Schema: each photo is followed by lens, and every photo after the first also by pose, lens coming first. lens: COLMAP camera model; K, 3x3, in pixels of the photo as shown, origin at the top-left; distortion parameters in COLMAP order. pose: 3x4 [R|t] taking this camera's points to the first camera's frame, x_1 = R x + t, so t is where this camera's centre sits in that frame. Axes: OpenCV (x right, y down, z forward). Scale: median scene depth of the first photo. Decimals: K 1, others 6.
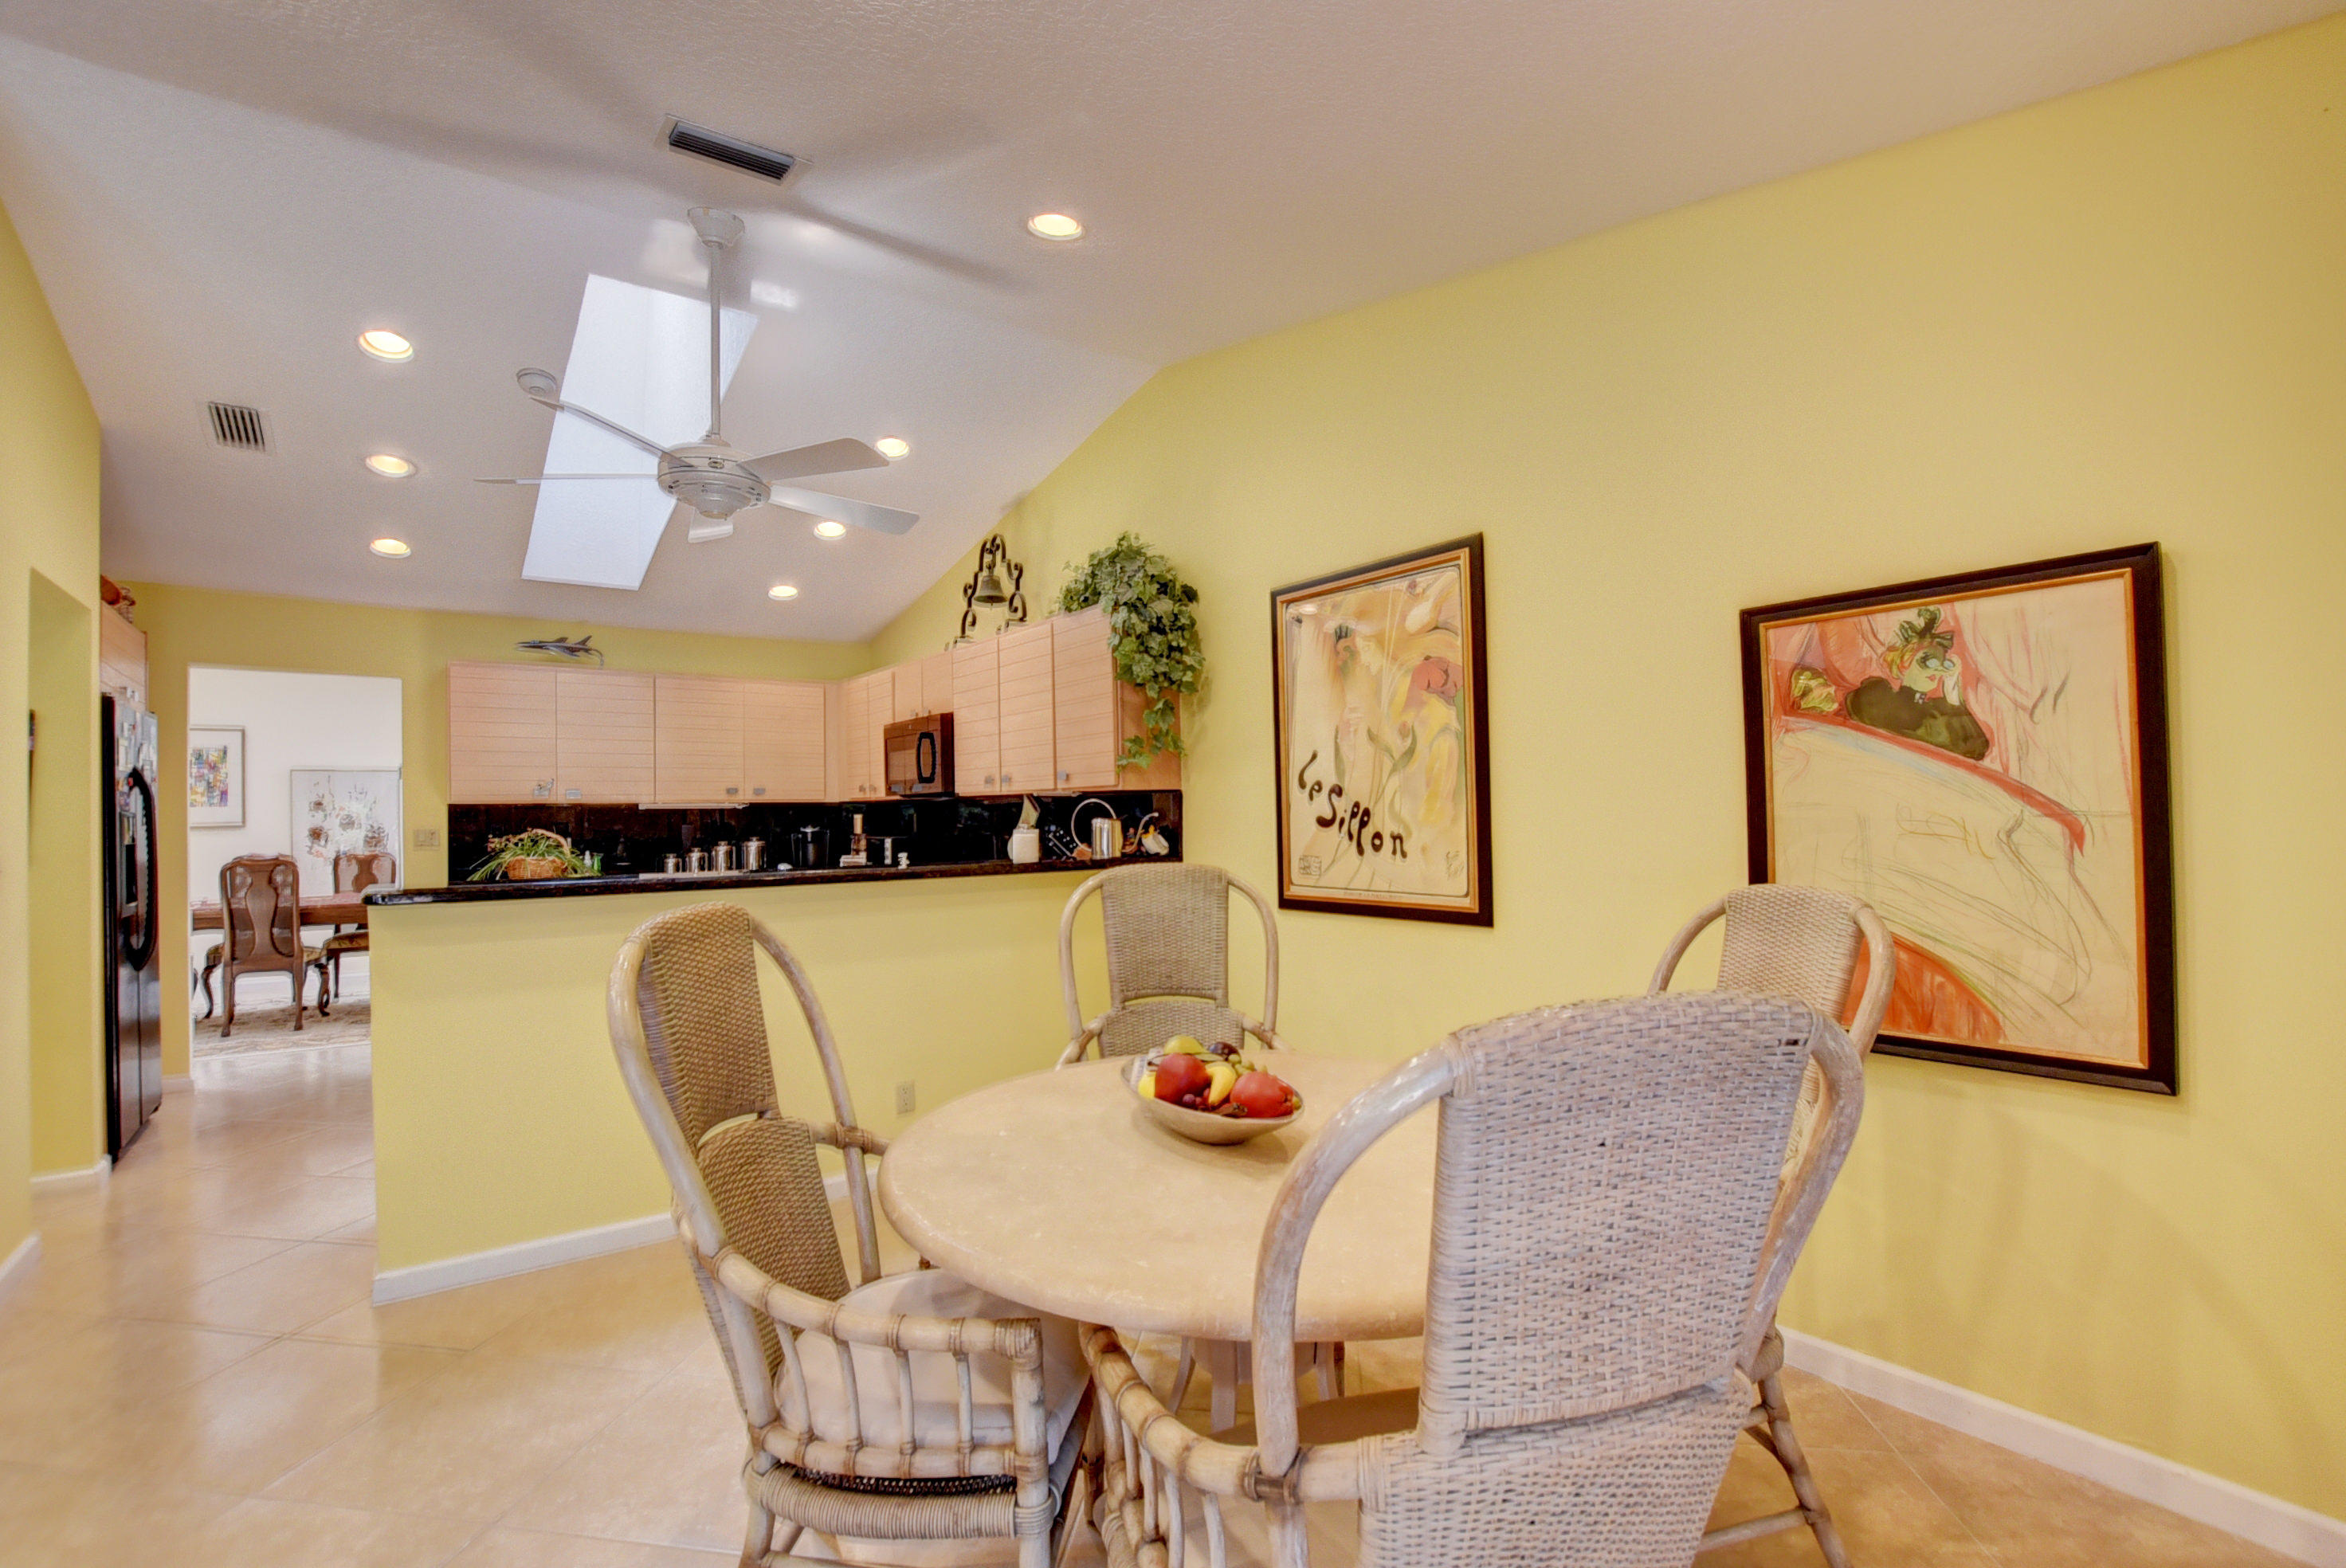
lens RADIAL K [[1042.1, 0, 1185.4], [0, 1042.1, 802.3], [0, 0, 1]] dist [-0.024329, 0.000402]
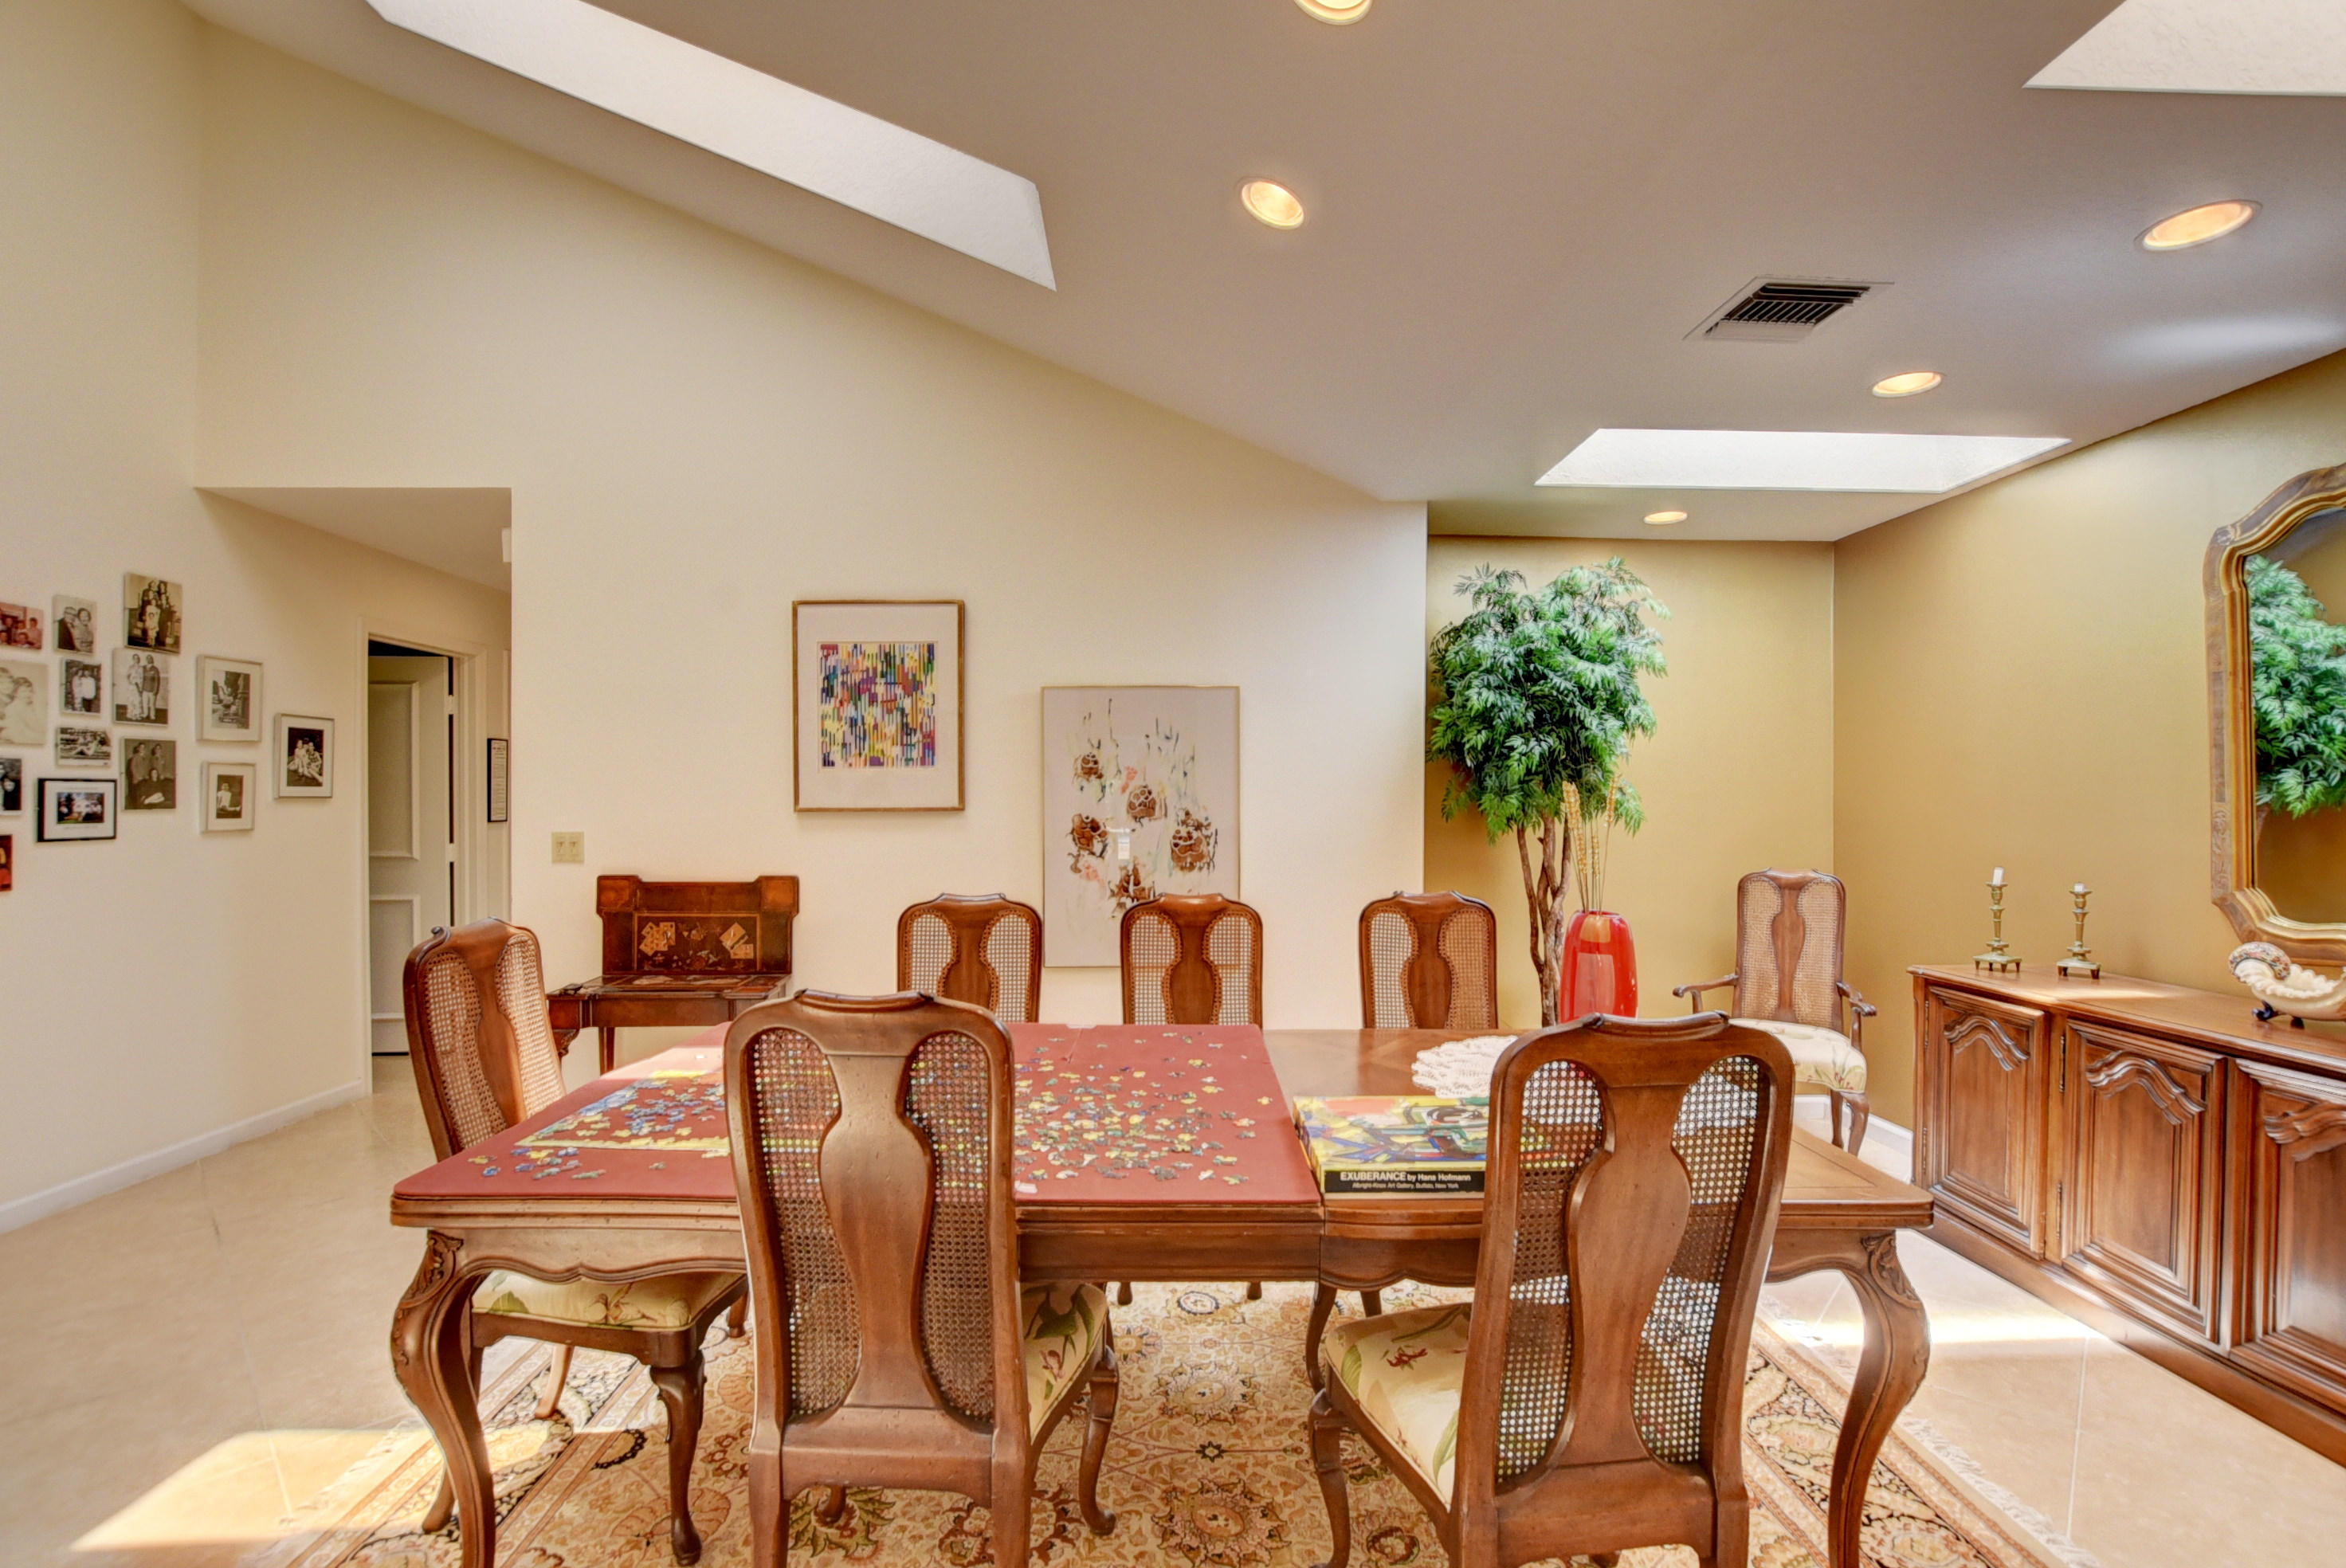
lens RADIAL K [[1042.1, 0, 1185.4], [0, 1042.1, 802.3], [0, 0, 1]] dist [-0.024329, 0.000402]
pose [[0.816112, 0.024735, -0.577365, -1.011832], [-0.009026, 0.999507, 0.030063, 0.006546], [0.577824, -0.019324, 0.815933, 1.201722]]
